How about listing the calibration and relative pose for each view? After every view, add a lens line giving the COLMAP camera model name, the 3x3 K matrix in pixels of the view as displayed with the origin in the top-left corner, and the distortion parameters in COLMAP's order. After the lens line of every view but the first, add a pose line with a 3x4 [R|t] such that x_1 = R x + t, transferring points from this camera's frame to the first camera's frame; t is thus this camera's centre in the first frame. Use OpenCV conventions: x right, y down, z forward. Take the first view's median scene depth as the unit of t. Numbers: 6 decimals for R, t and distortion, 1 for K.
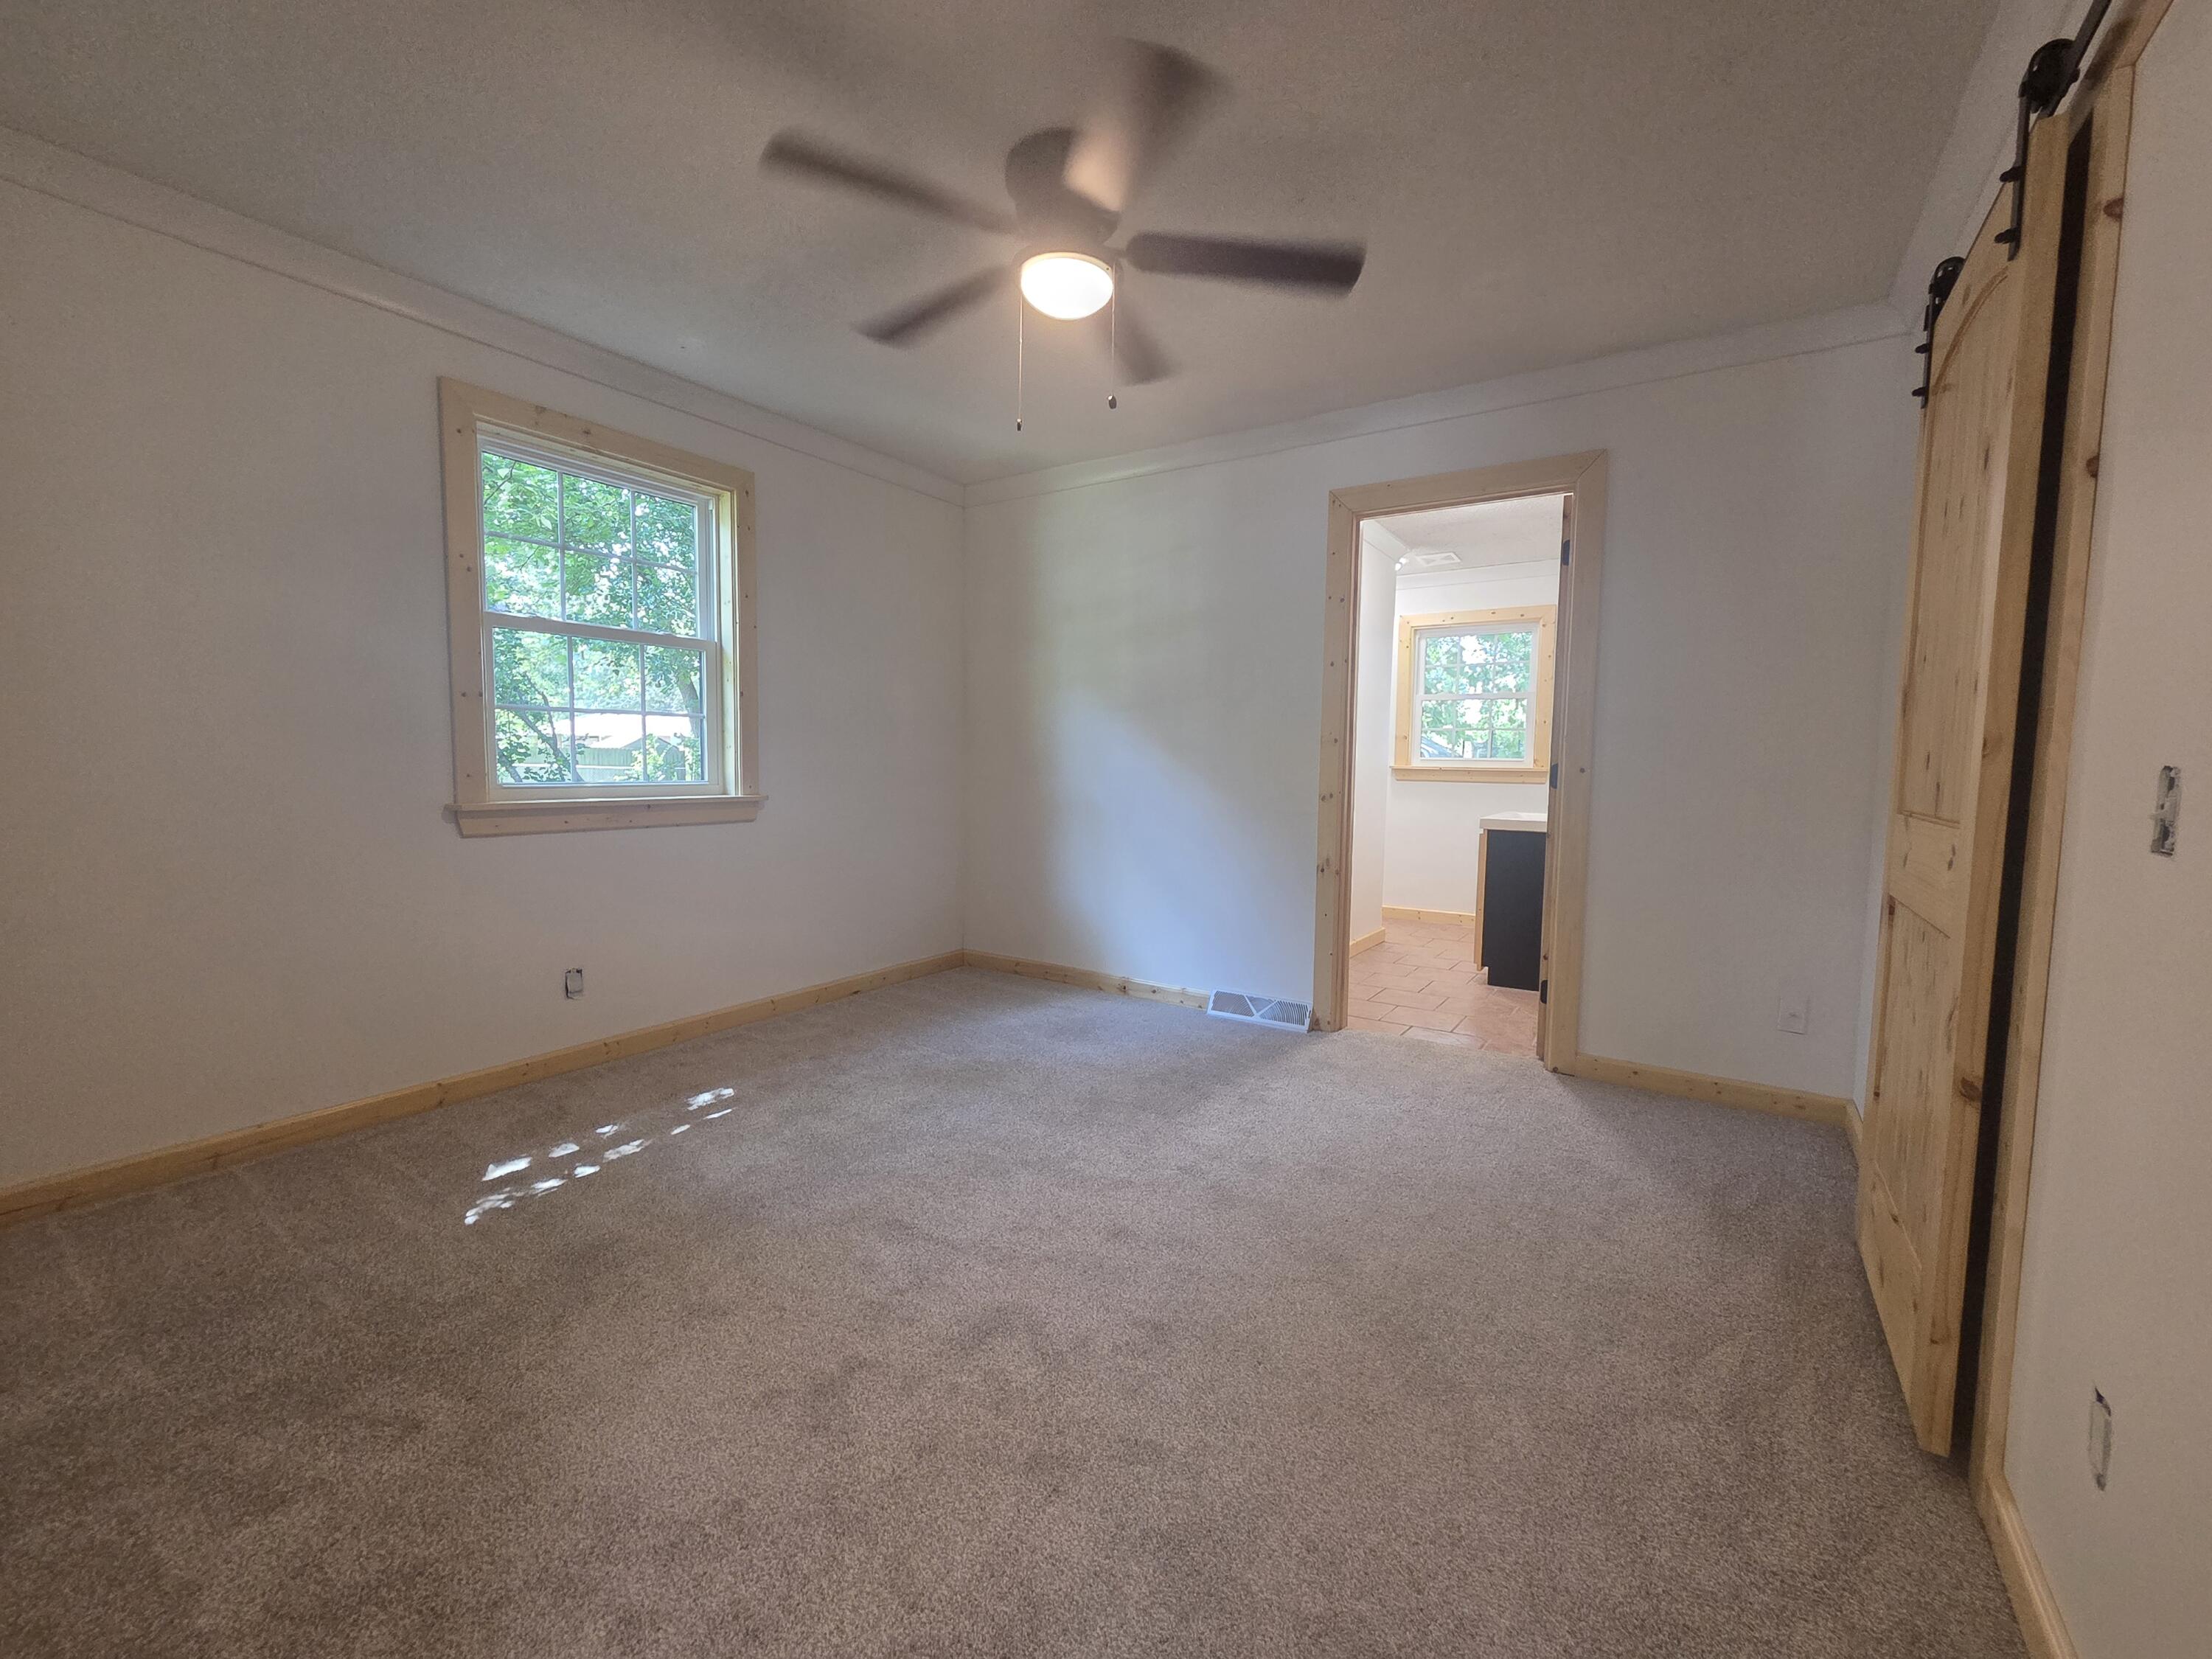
lens RADIAL K [[903.9, 0, 1110.3], [0, 903.9, 828.6], [0, 0, 1]] dist [0.000668, 0.000069]
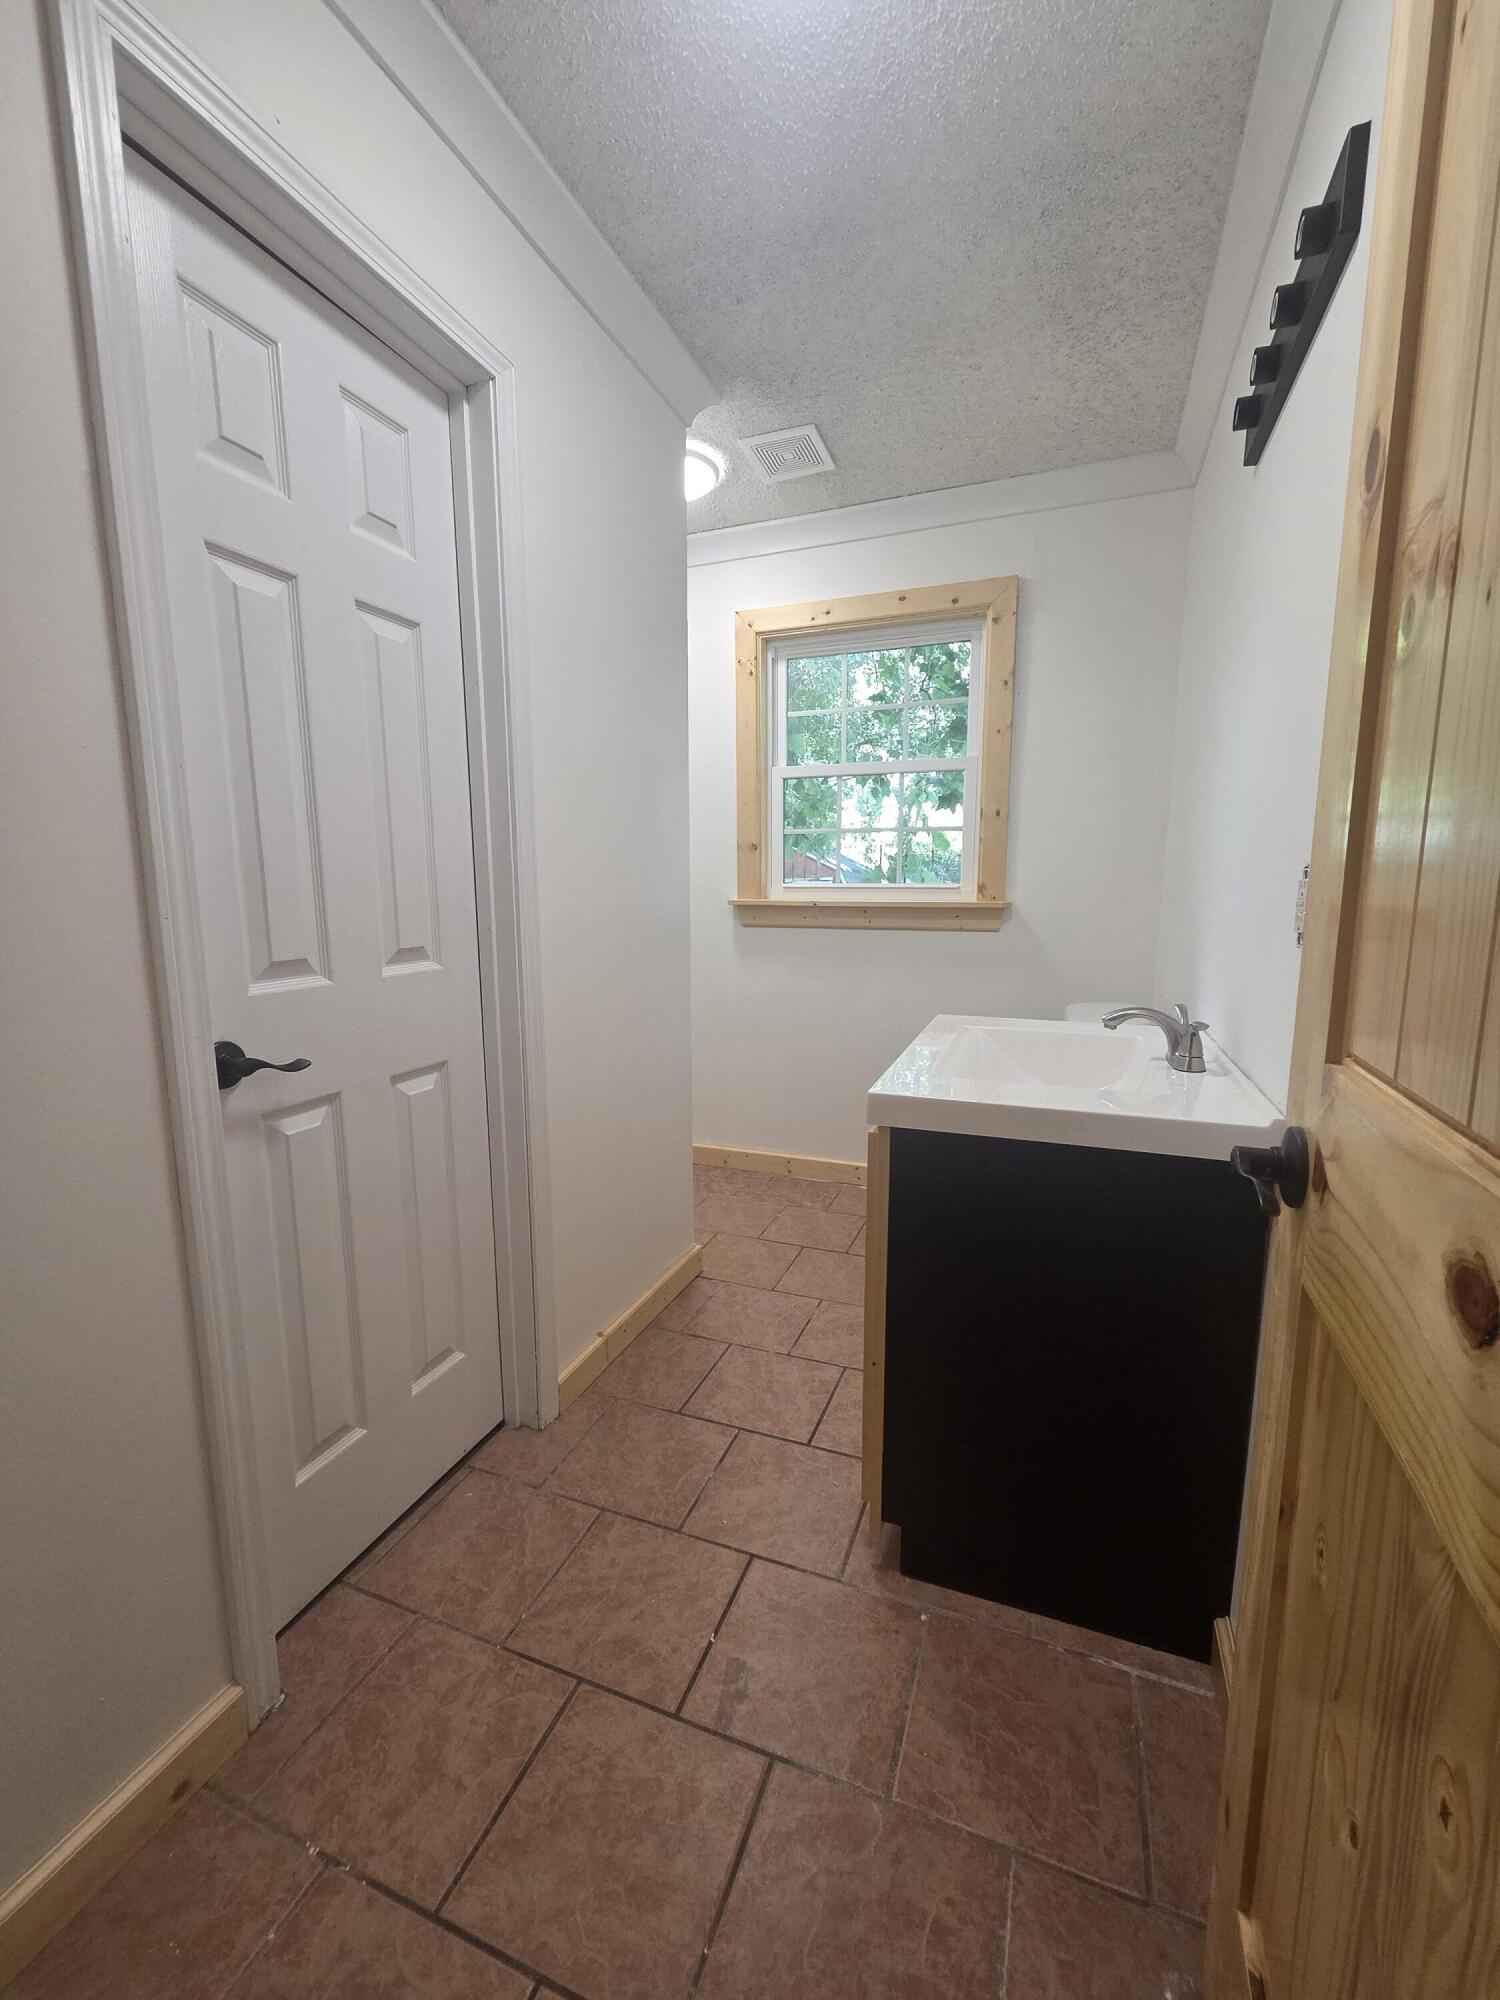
lens RADIAL K [[817.3, 0, 749.5], [0, 817.3, 1002.8], [0, 0, 1]] dist [0.000668, 0.000069]
pose [[0.797423, -0.099187, 0.595212, 0.030280], [0.054228, 0.994186, 0.093022, -0.054036], [-0.600979, -0.041901, 0.798166, 0.616220]]
